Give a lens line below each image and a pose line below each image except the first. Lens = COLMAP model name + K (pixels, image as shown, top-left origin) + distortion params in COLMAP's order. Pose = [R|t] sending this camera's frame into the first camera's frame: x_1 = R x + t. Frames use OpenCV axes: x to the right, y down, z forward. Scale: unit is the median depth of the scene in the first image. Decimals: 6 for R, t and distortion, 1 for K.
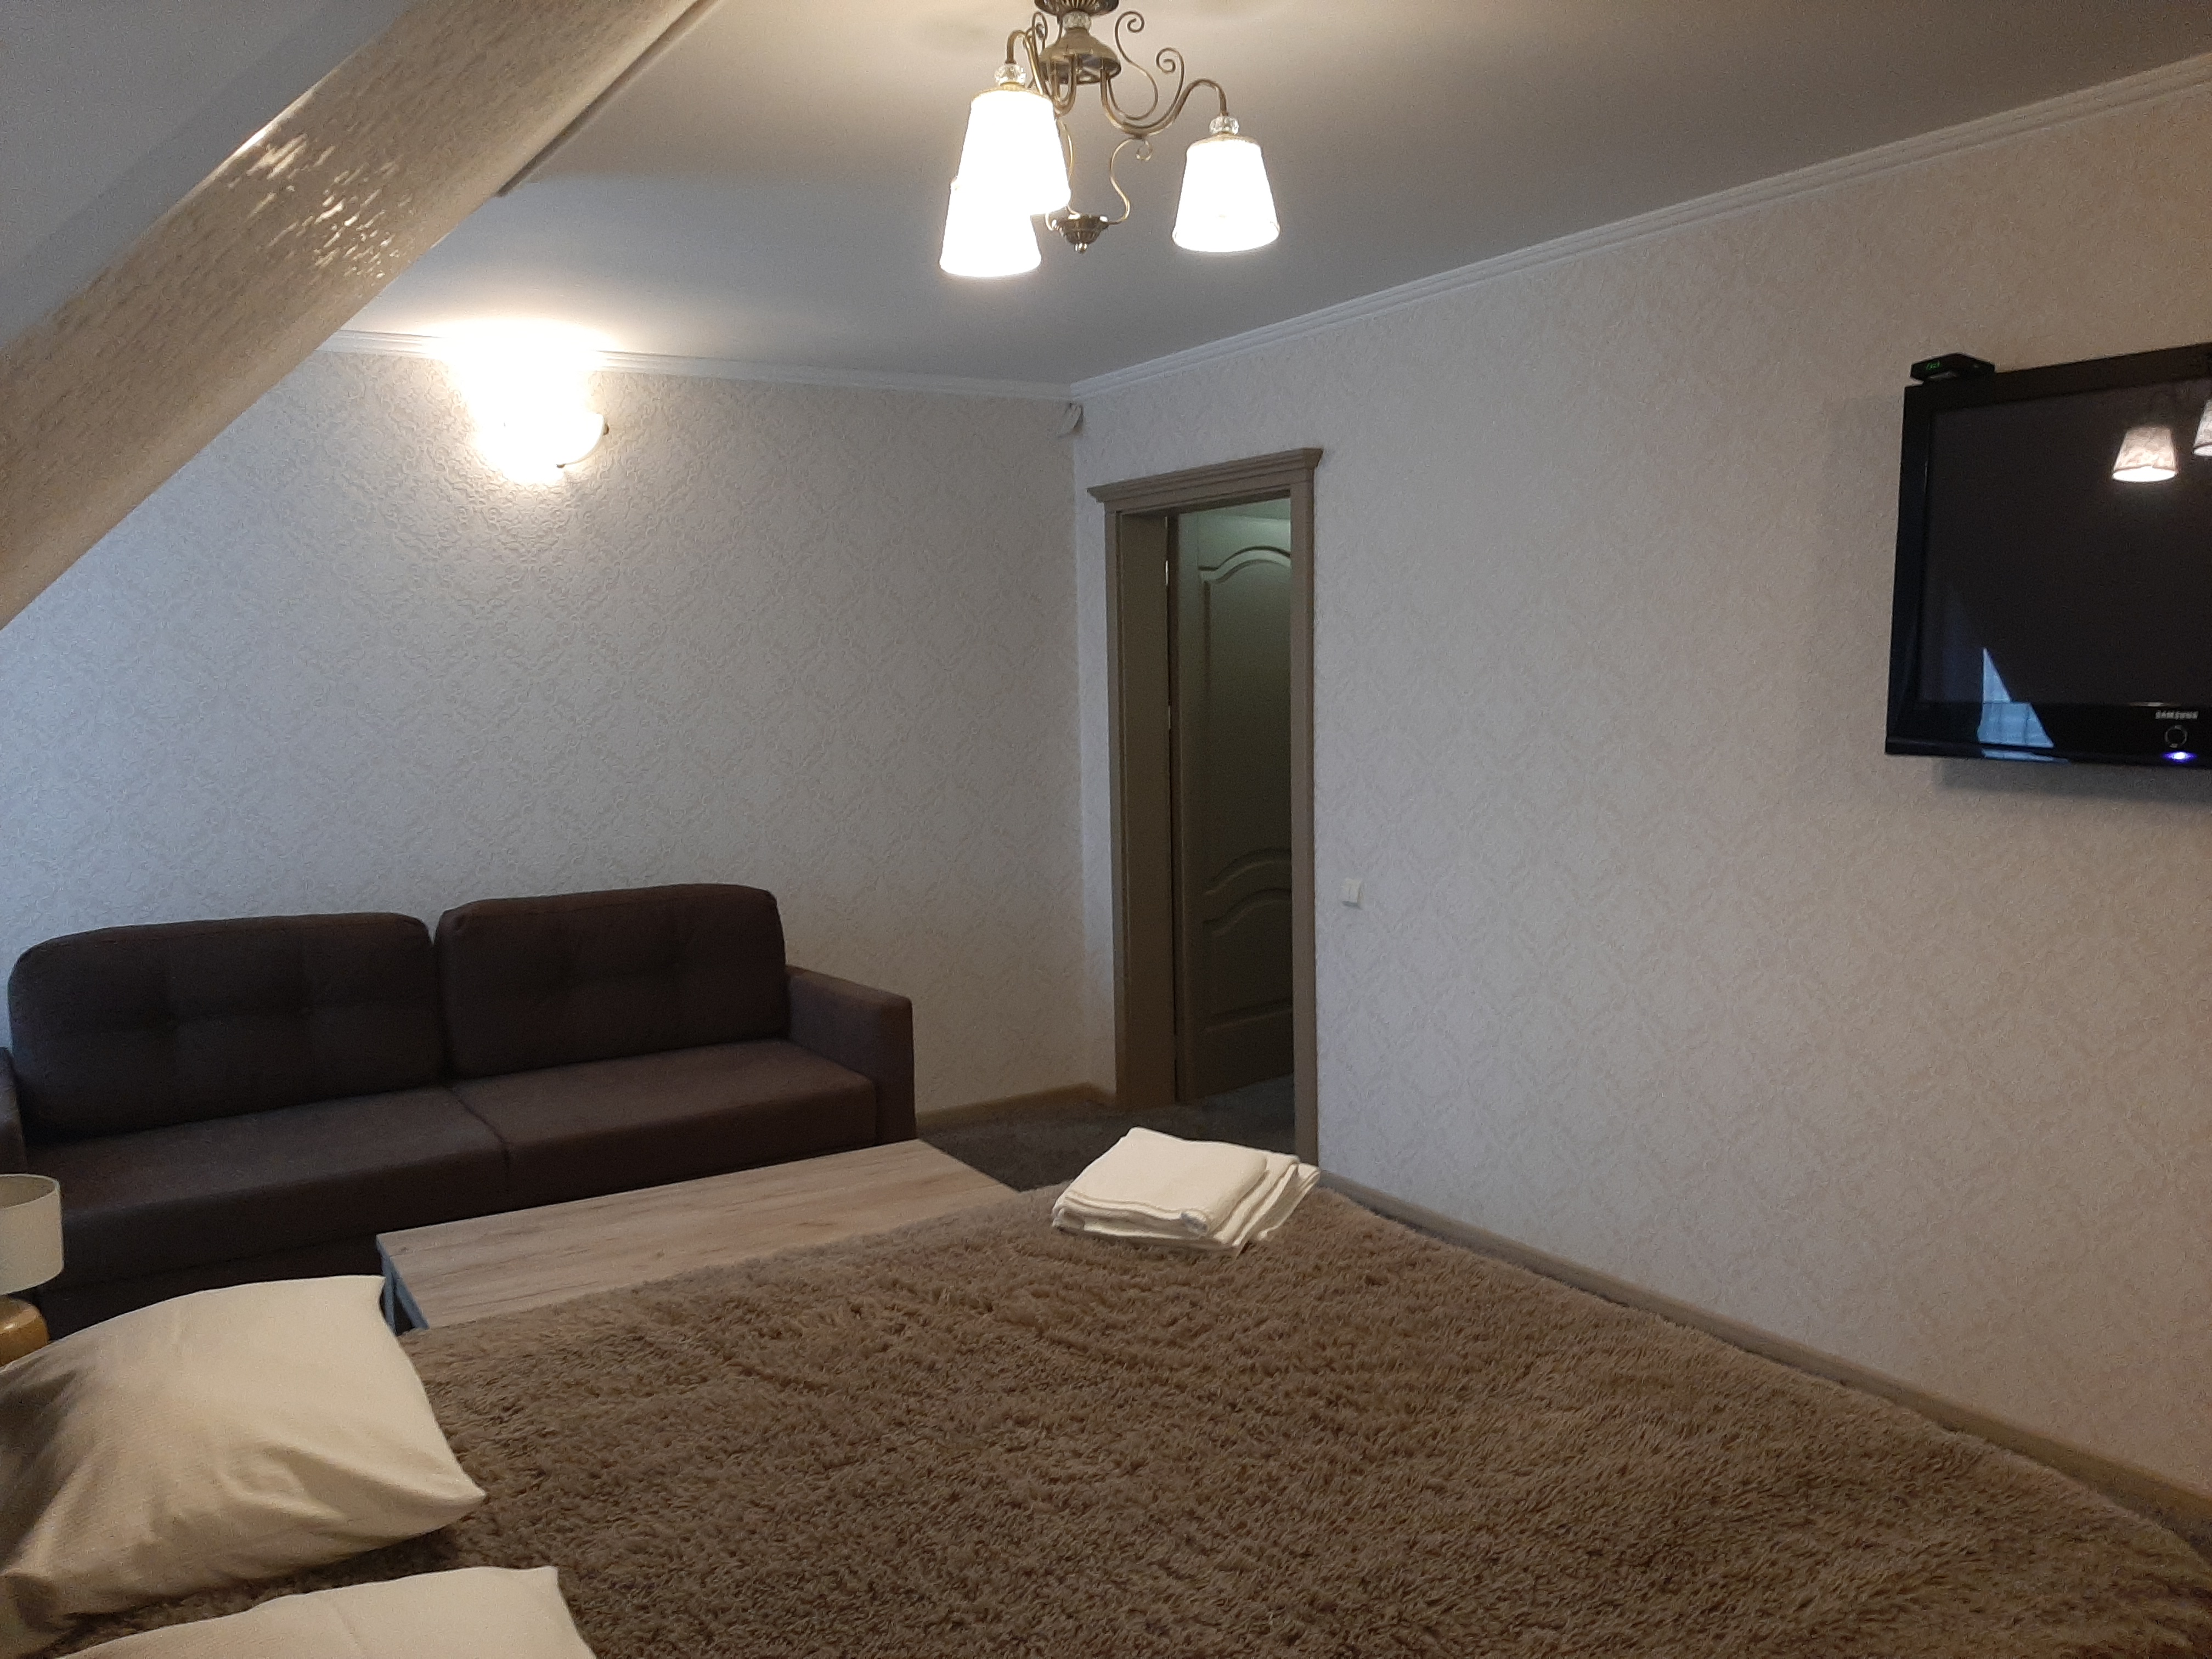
lens RADIAL K [[1705.2, 0, 1100.0], [0, 1705.2, 819.2], [0, 0, 1]] dist [0.007425, -0.045515]
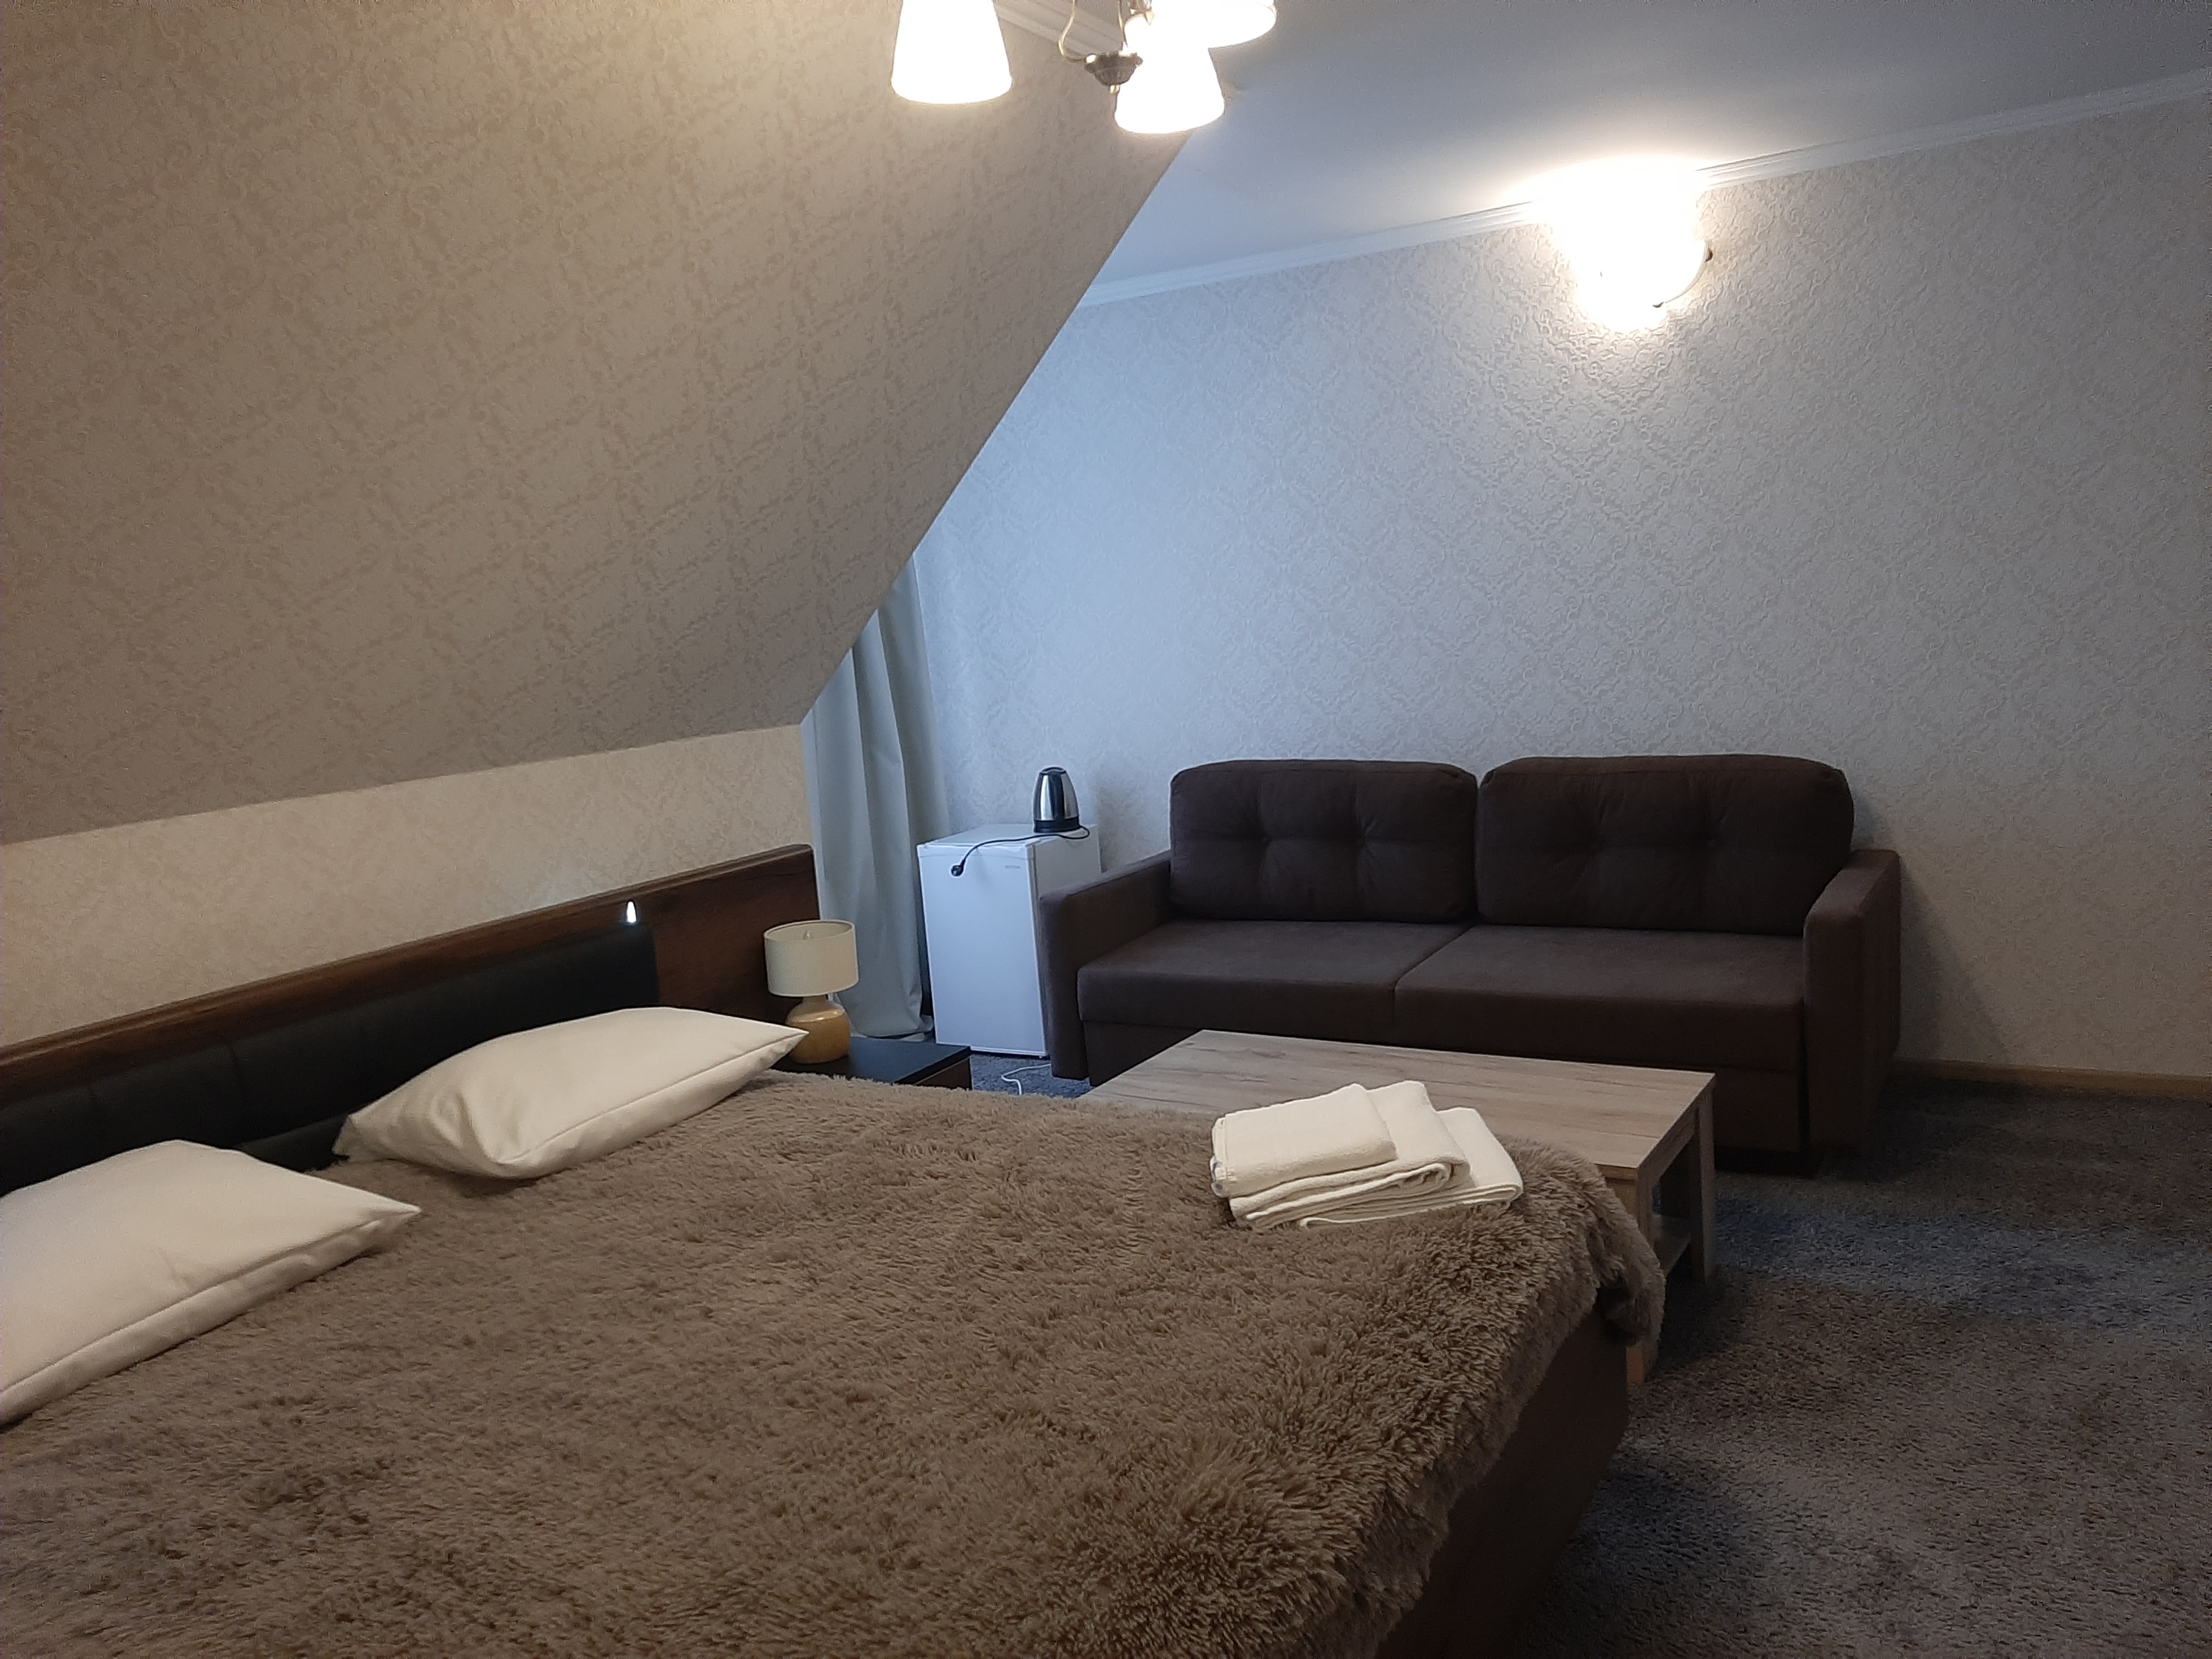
lens RADIAL K [[1705.2, 0, 1104.1], [0, 1705.2, 842.3], [0, 0, 1]] dist [0.007425, -0.045515]
pose [[0.448508, 0.110399, -0.886934, 0.432173], [-0.000774, 0.992390, 0.123134, -0.027674], [0.893778, -0.054540, 0.445181, 0.291323]]
